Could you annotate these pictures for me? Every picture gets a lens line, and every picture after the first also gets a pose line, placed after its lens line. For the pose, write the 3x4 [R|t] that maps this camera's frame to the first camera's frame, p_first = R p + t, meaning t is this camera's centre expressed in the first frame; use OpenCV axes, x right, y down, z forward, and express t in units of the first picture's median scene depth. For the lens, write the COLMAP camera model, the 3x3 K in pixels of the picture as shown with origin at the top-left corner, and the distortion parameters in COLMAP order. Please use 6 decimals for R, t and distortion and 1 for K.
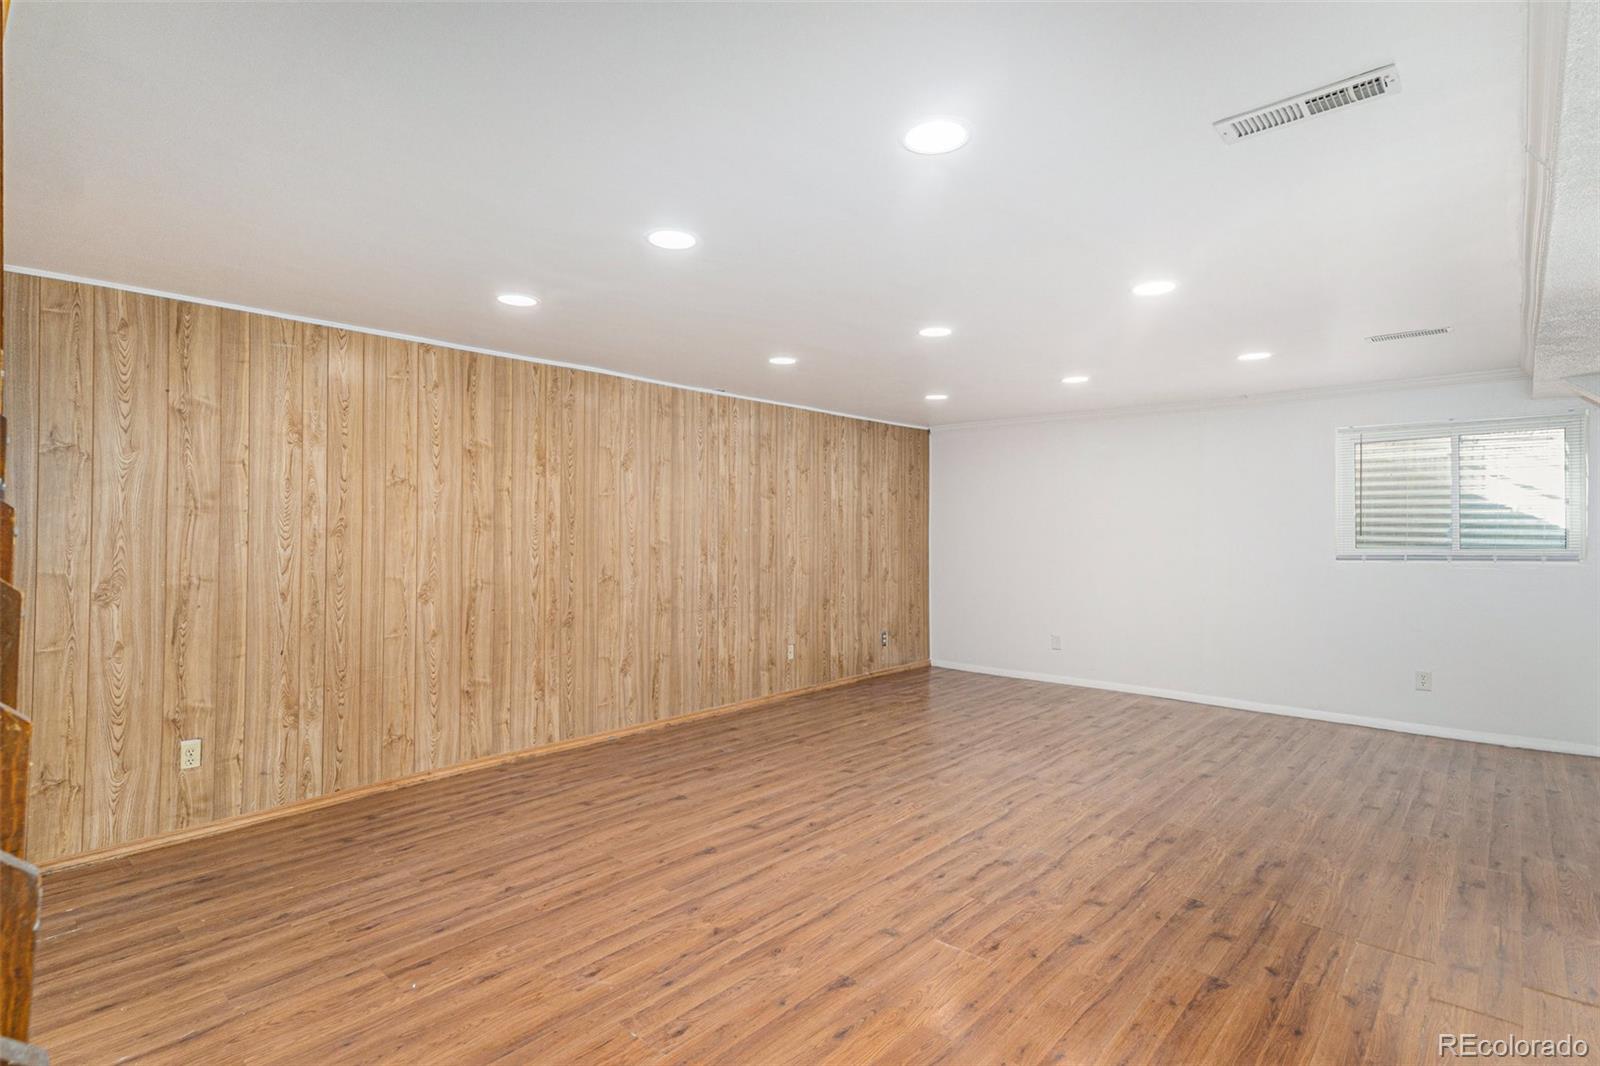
lens RADIAL K [[753.3, 0, 799.5], [0, 753.3, 530.5], [0, 0, 1]] dist [-0.000597, 0.000392]
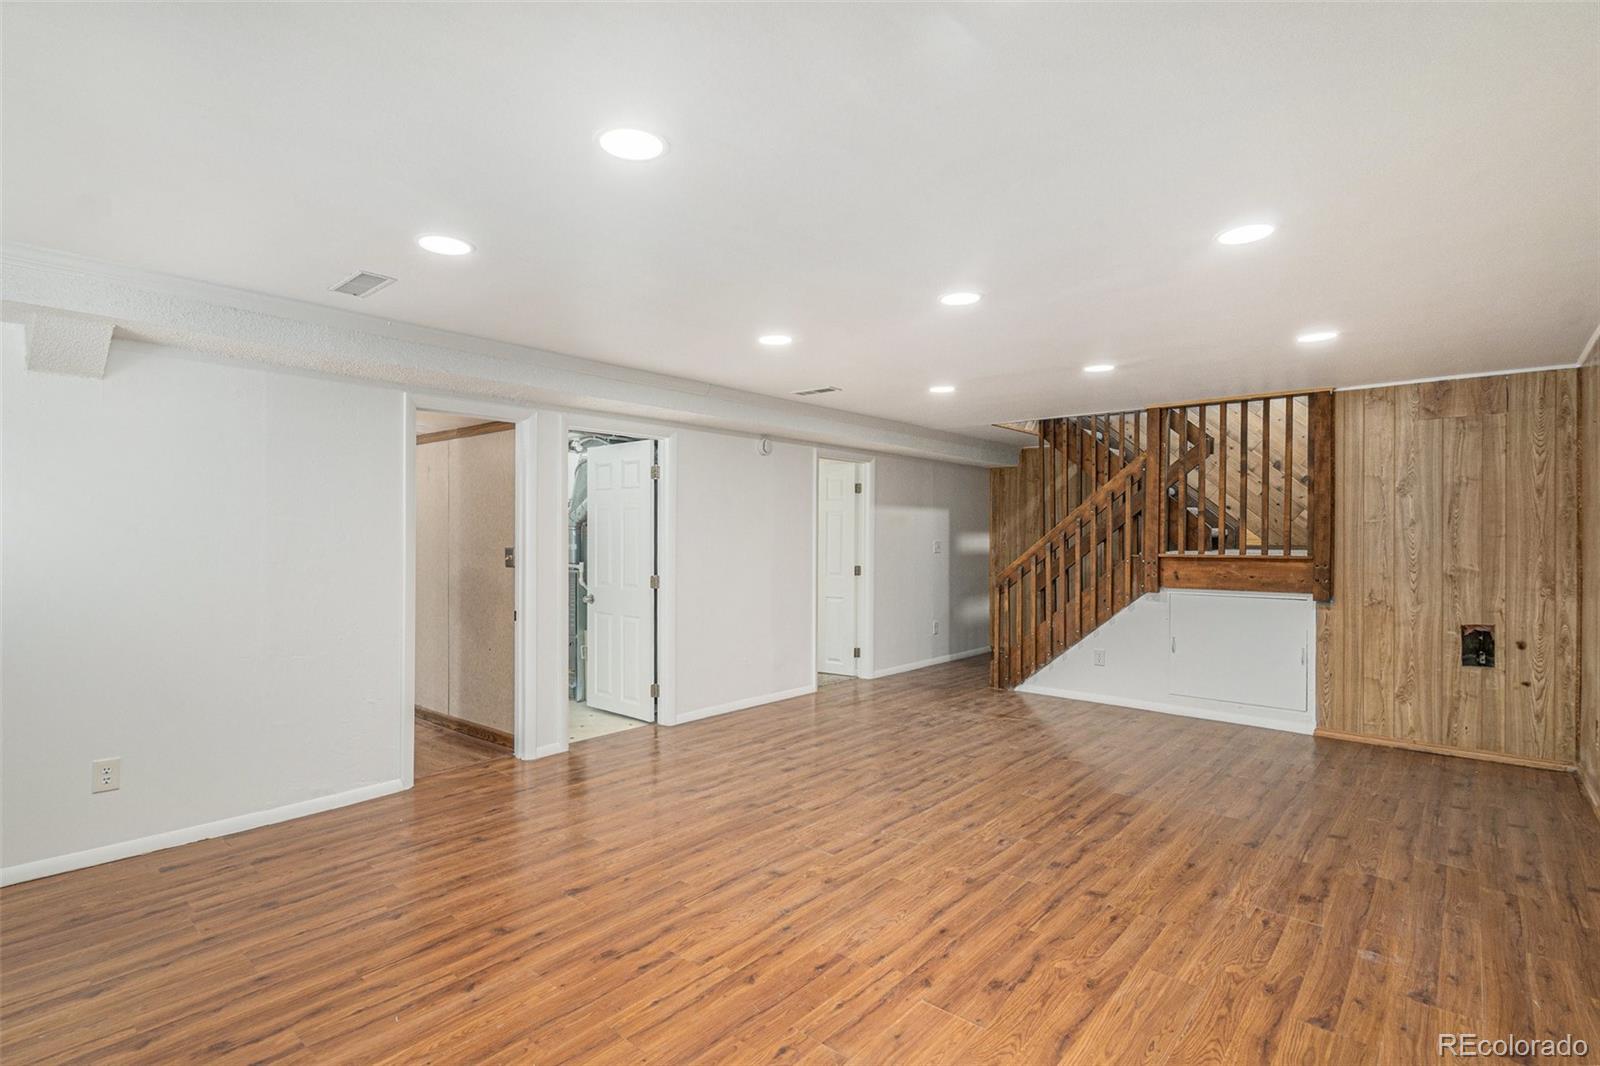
lens RADIAL K [[753.3, 0, 800.9], [0, 753.3, 536.8], [0, 0, 1]] dist [-0.000597, 0.000392]
pose [[-0.999447, -0.006126, -0.032698, 0.422452], [-0.006002, 0.999974, -0.003878, 0.006123], [0.032721, -0.003679, -0.999458, 1.996584]]
